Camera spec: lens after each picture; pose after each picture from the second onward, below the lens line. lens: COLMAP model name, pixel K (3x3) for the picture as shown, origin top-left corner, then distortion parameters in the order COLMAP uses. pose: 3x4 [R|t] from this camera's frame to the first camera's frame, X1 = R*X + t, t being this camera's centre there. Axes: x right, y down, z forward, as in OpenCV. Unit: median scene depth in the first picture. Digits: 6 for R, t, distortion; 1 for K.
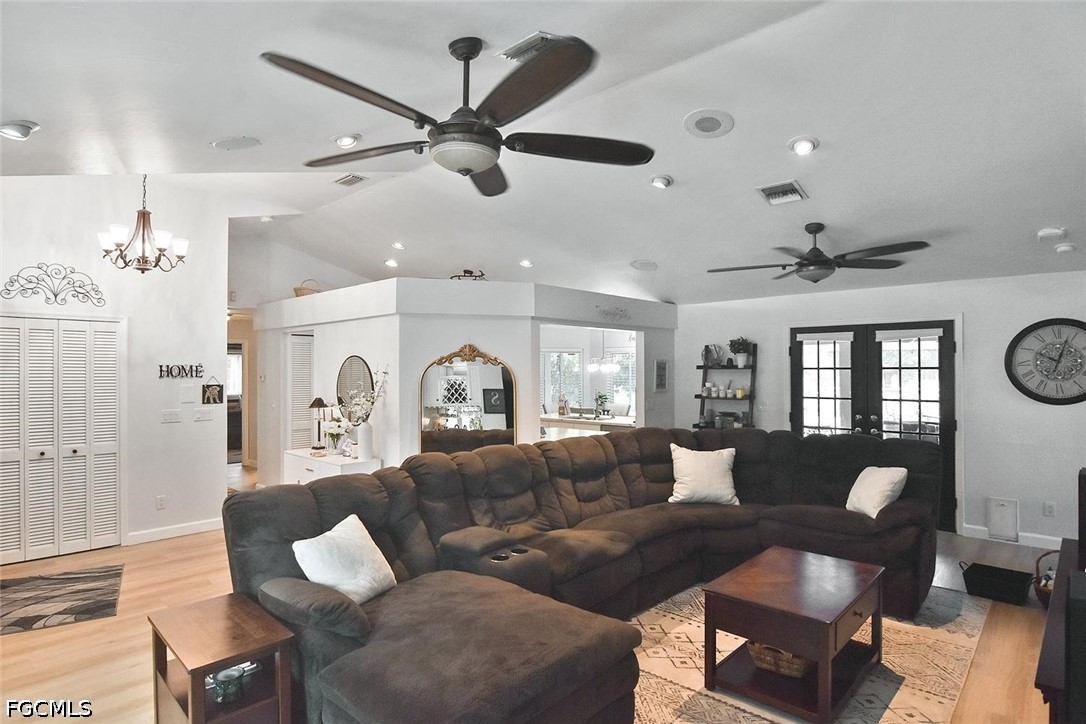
lens RADIAL K [[580.6, 0, 543.0], [0, 580.6, 362.0], [0, 0, 1]] dist [-0.021191, -0.000962]
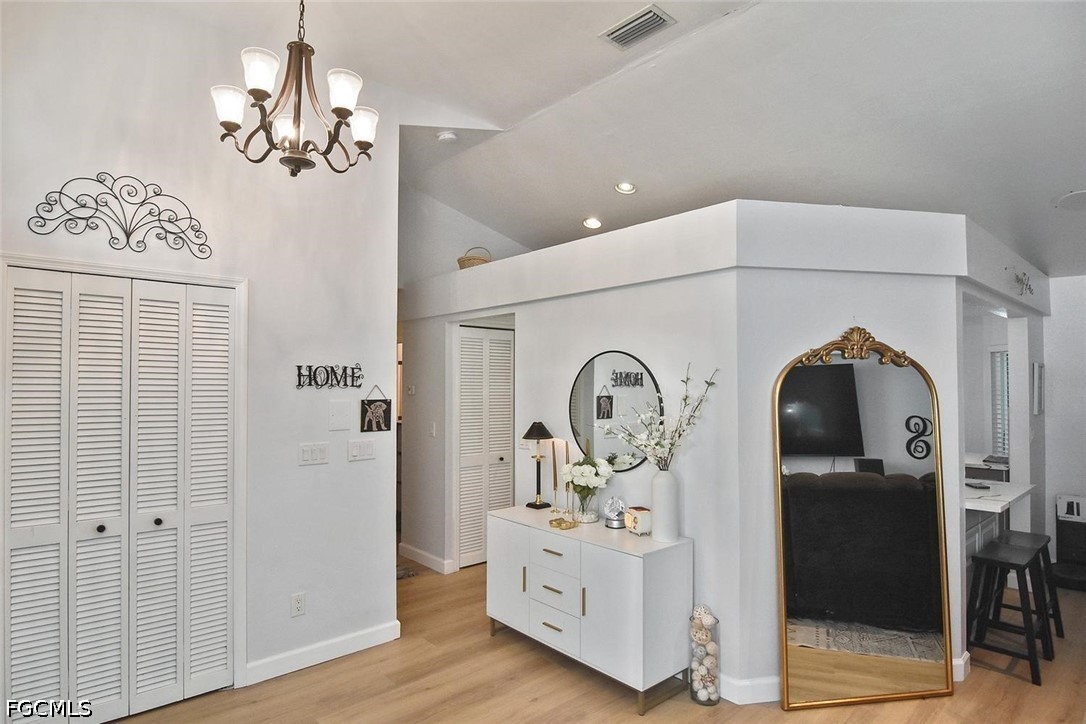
lens RADIAL K [[590.8, 0, 540.8], [0, 590.8, 368.2], [0, 0, 1]] dist [-0.012873, -0.001043]
pose [[0.995740, 0.001465, -0.092198, -0.368393], [-0.002535, 0.999931, -0.011491, 0.014391], [0.092175, 0.011676, 0.995674, 0.432880]]
